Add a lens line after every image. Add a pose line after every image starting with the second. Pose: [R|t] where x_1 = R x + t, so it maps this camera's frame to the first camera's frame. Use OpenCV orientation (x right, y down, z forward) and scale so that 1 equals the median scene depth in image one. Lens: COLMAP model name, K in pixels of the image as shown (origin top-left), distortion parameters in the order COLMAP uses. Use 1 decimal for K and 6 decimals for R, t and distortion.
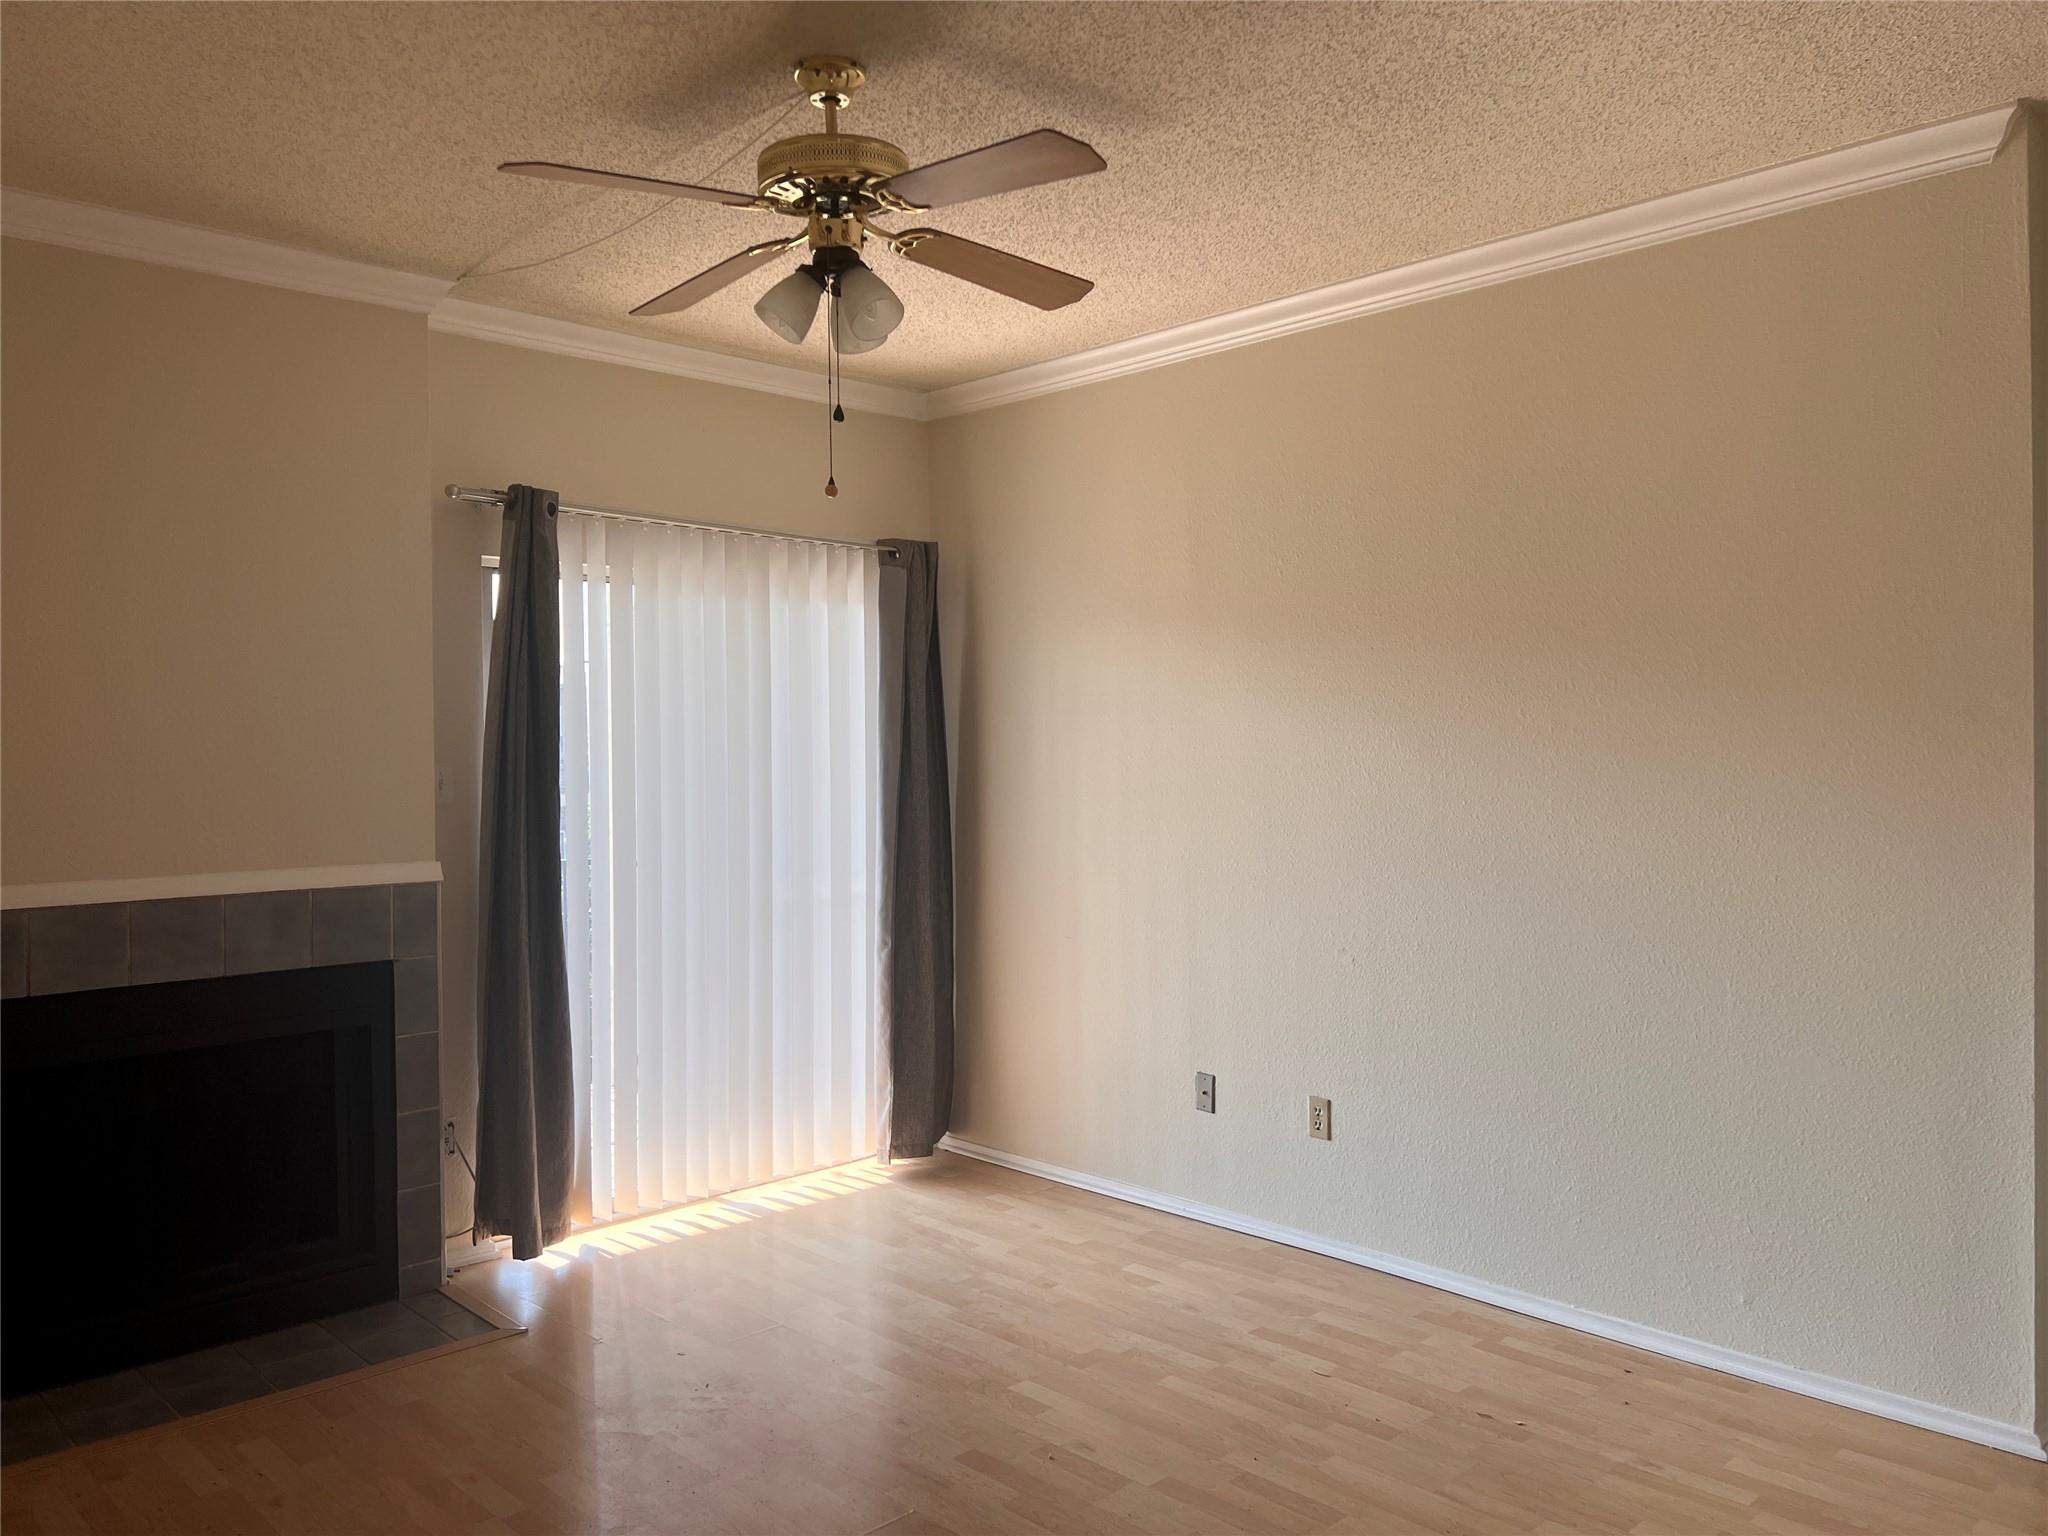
lens RADIAL K [[1571.3, 0, 1018.9], [0, 1571.3, 753.4], [0, 0, 1]] dist [0.052979, -0.048074]
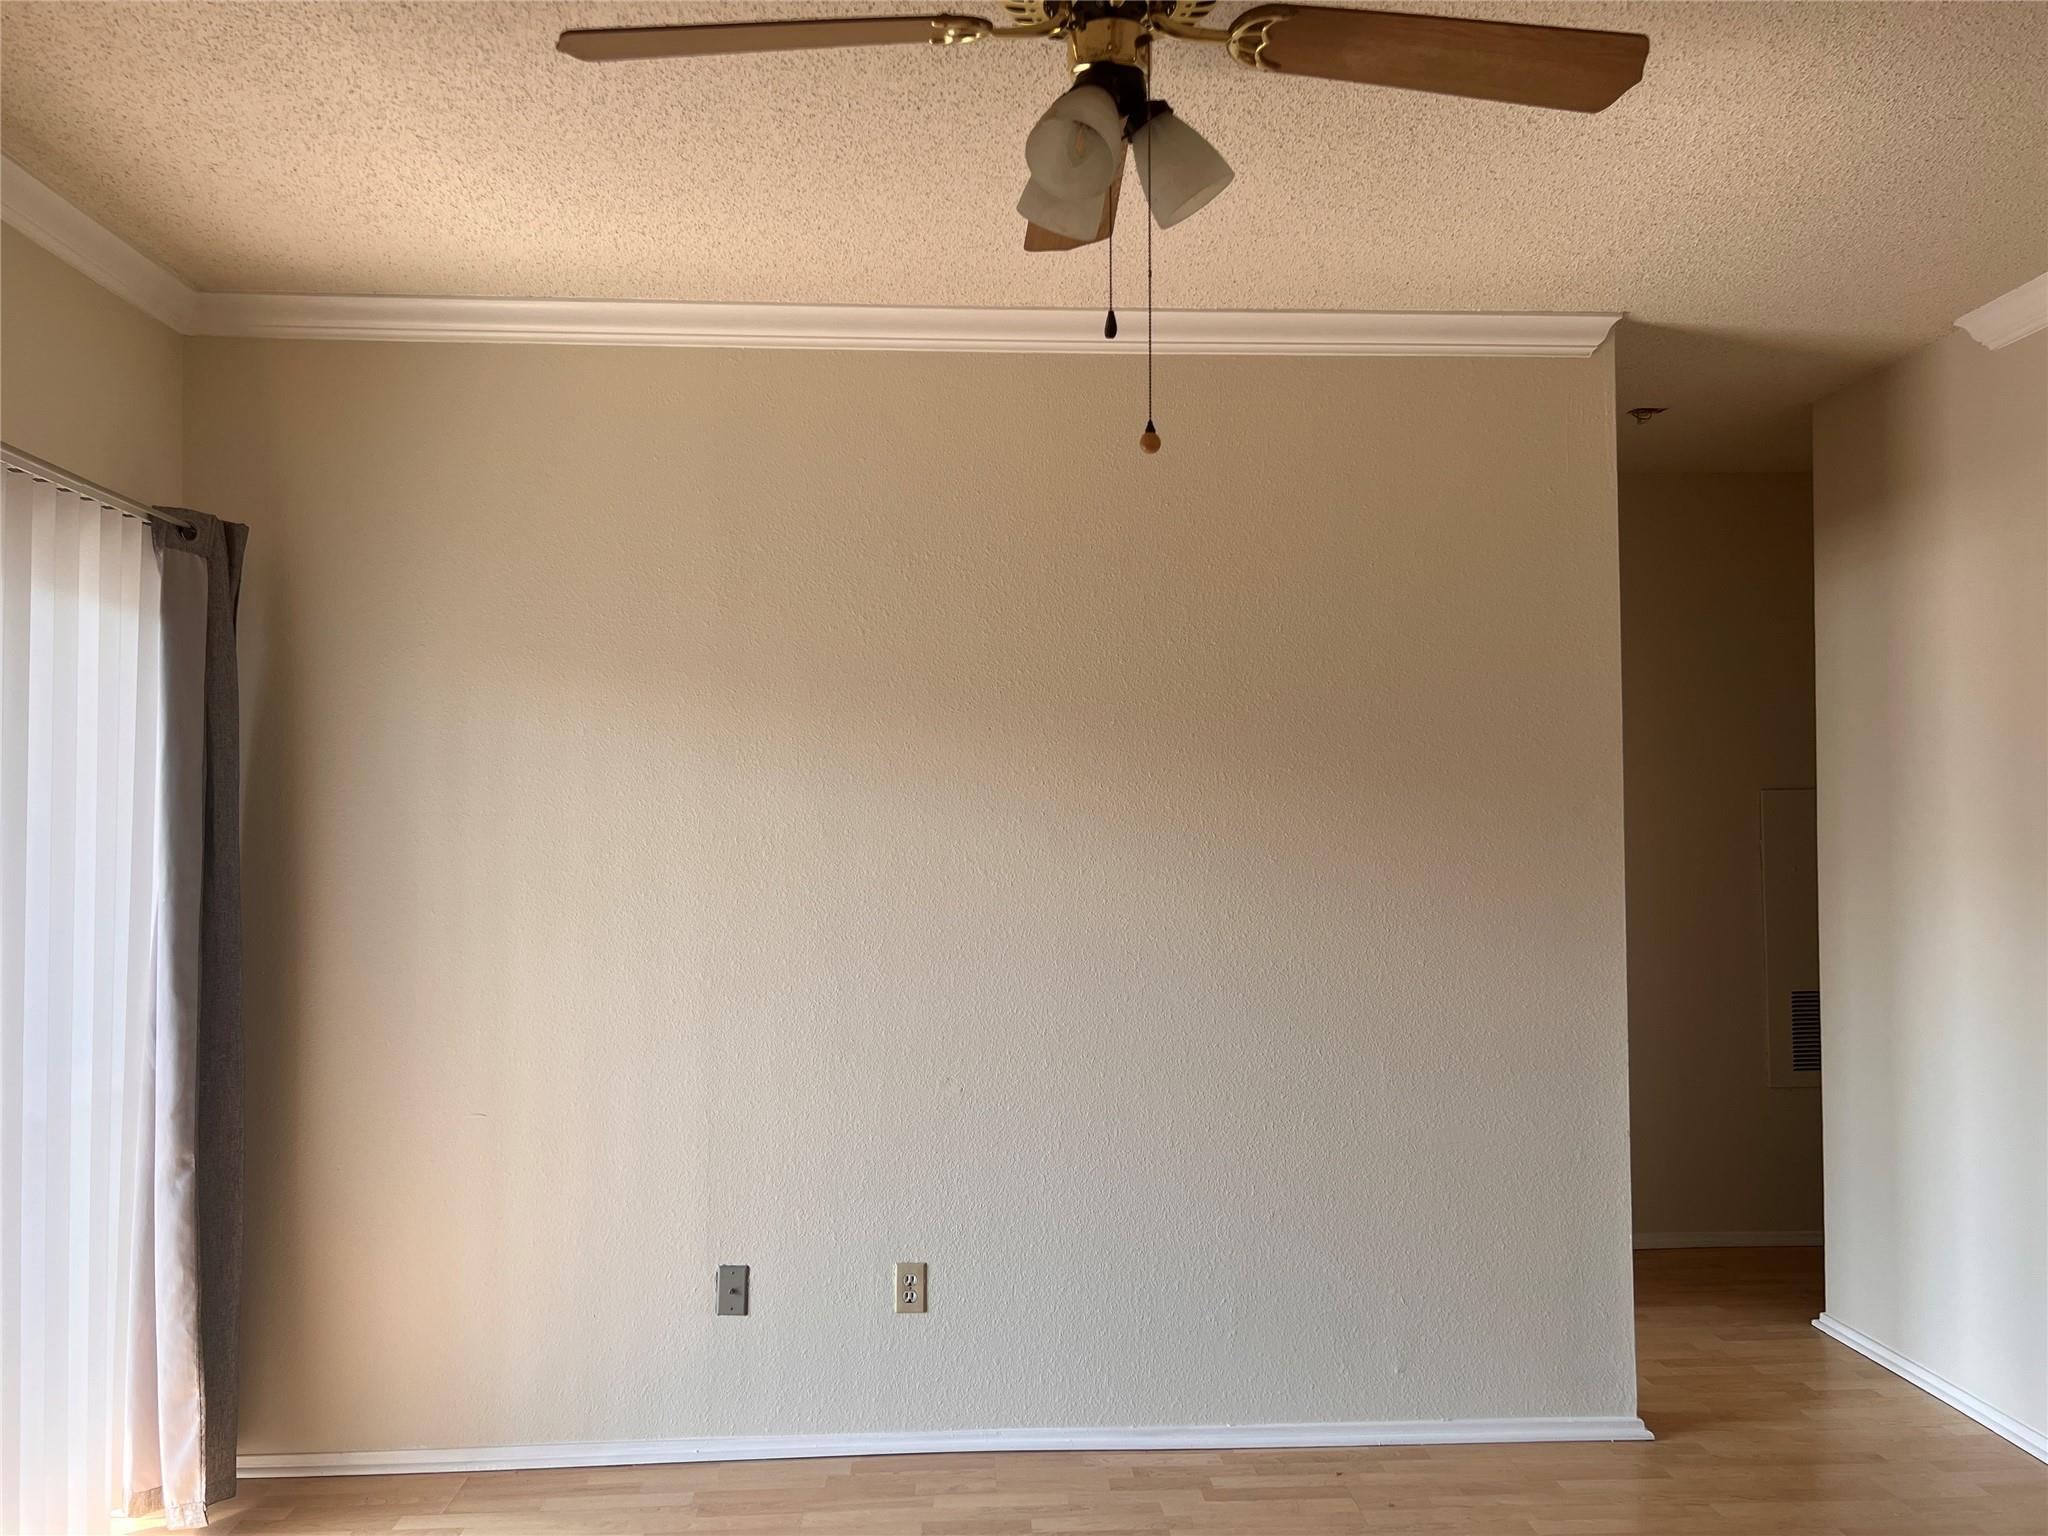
lens RADIAL K [[1571.3, 0, 1025.3], [0, 1571.3, 782.4], [0, 0, 1]] dist [0.052979, -0.048074]
pose [[0.641586, 0.028670, 0.766515, -0.513589], [0.003288, 0.999189, -0.040125, -0.001973], [-0.767044, 0.028264, 0.640971, 0.507440]]
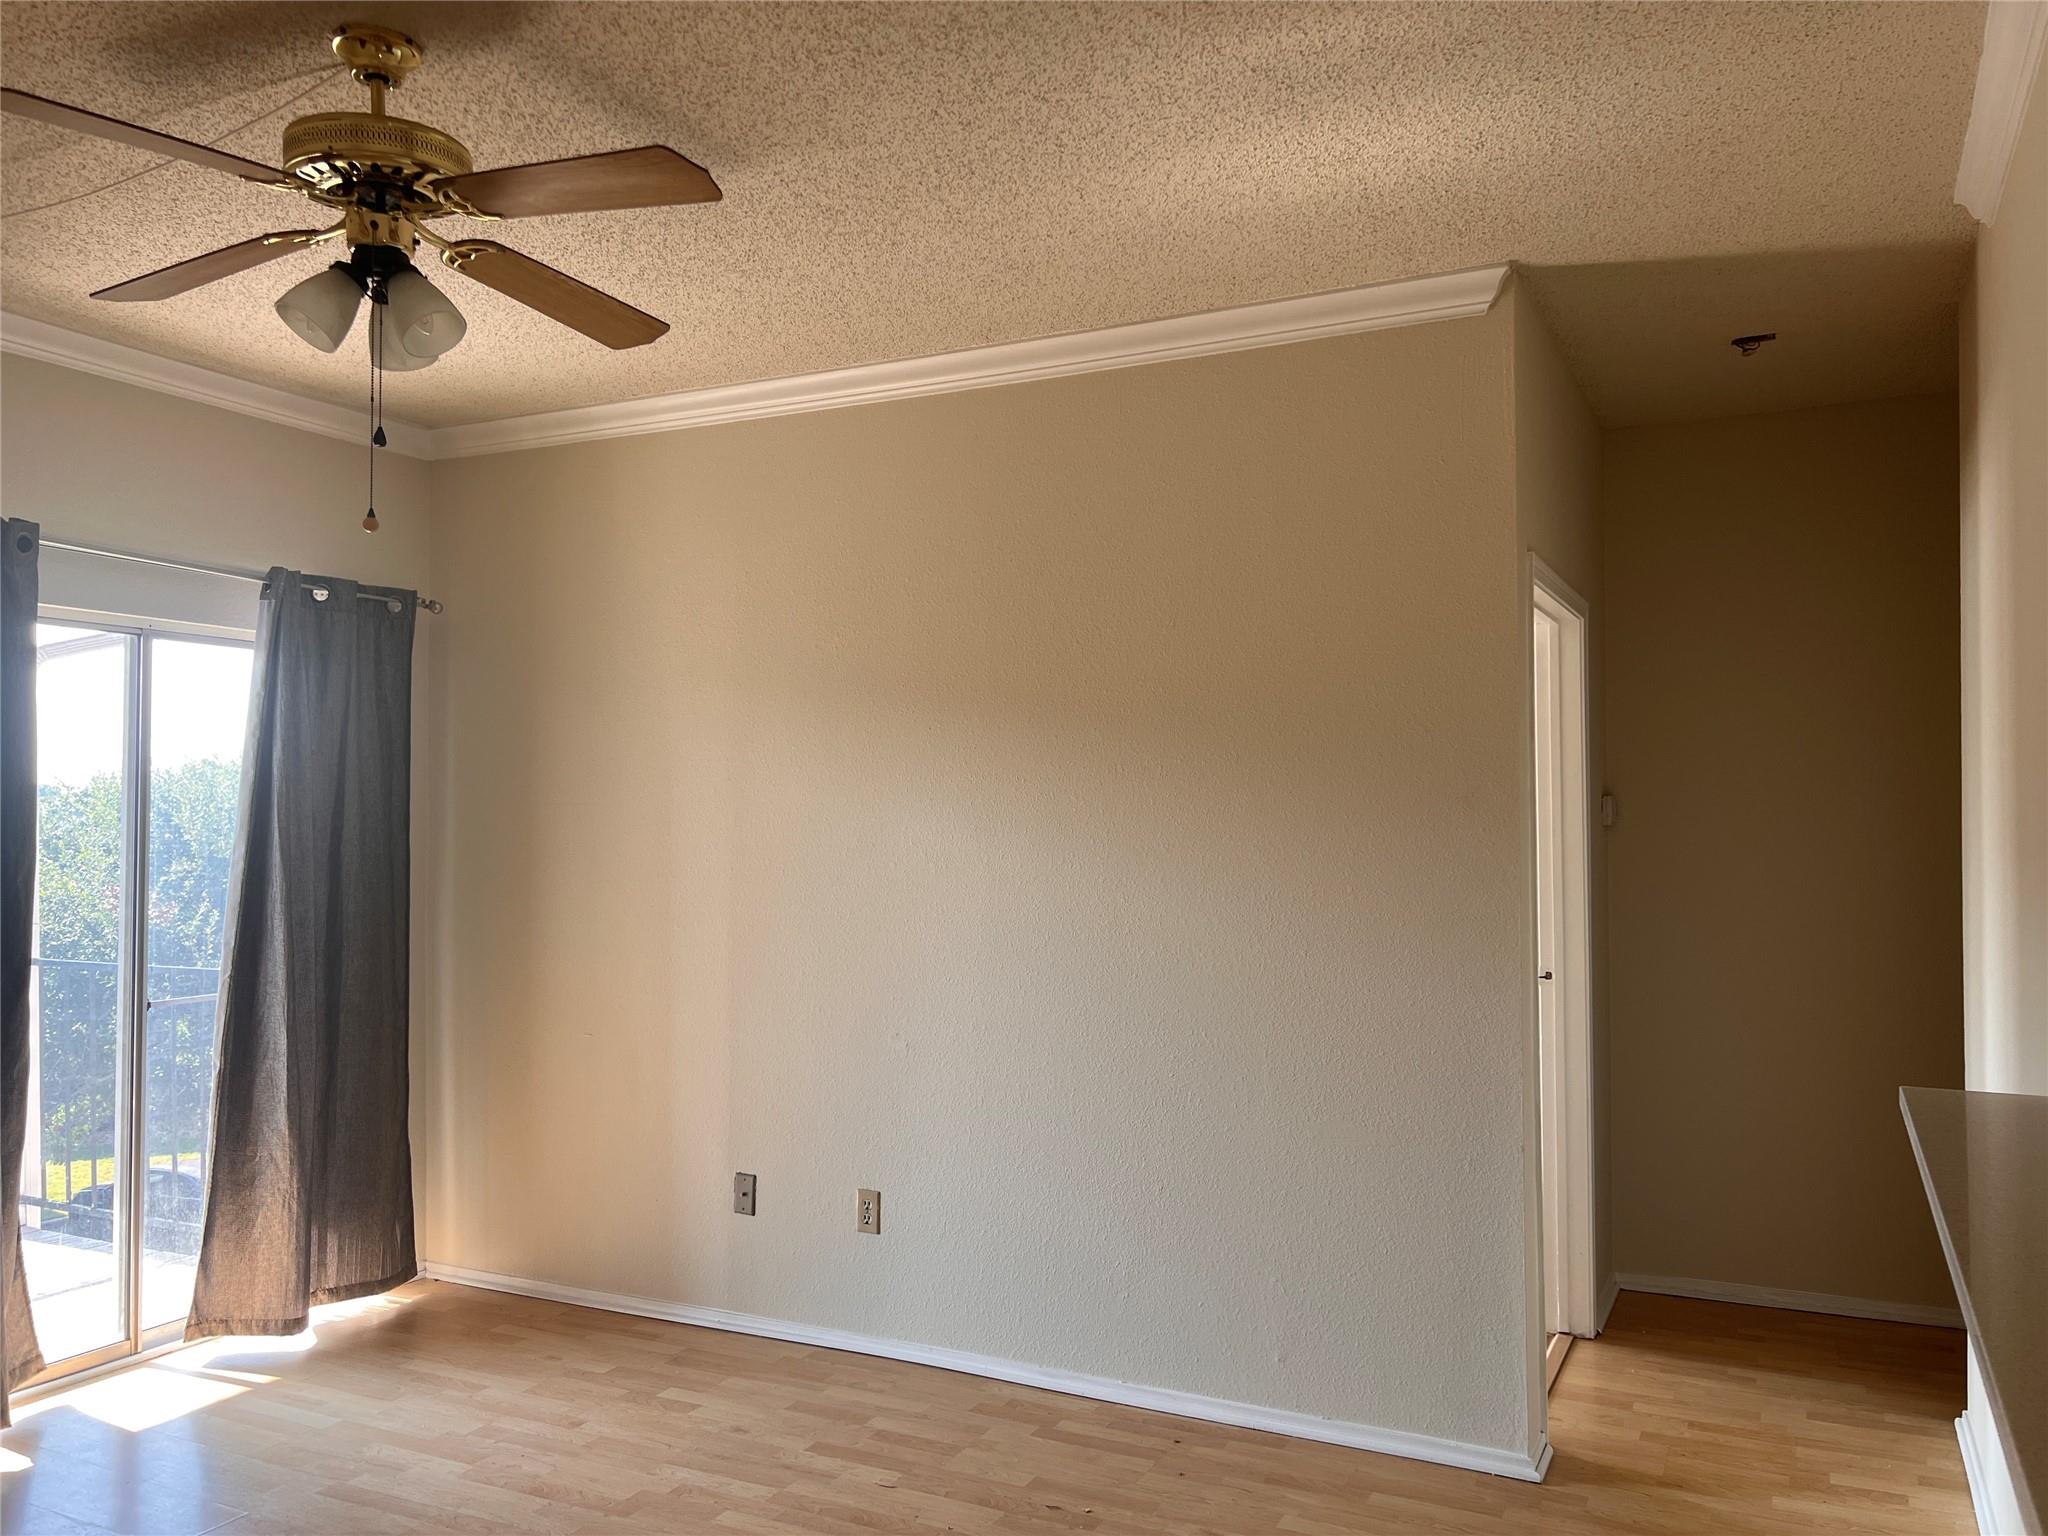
lens RADIAL K [[1571.3, 0, 1031.0], [0, 1571.3, 773.0], [0, 0, 1]] dist [0.052979, -0.048074]
pose [[0.941112, 0.019807, 0.337514, -0.058139], [-0.006967, 0.999207, -0.039212, -0.000014], [-0.338023, 0.034552, 0.940503, 0.059341]]
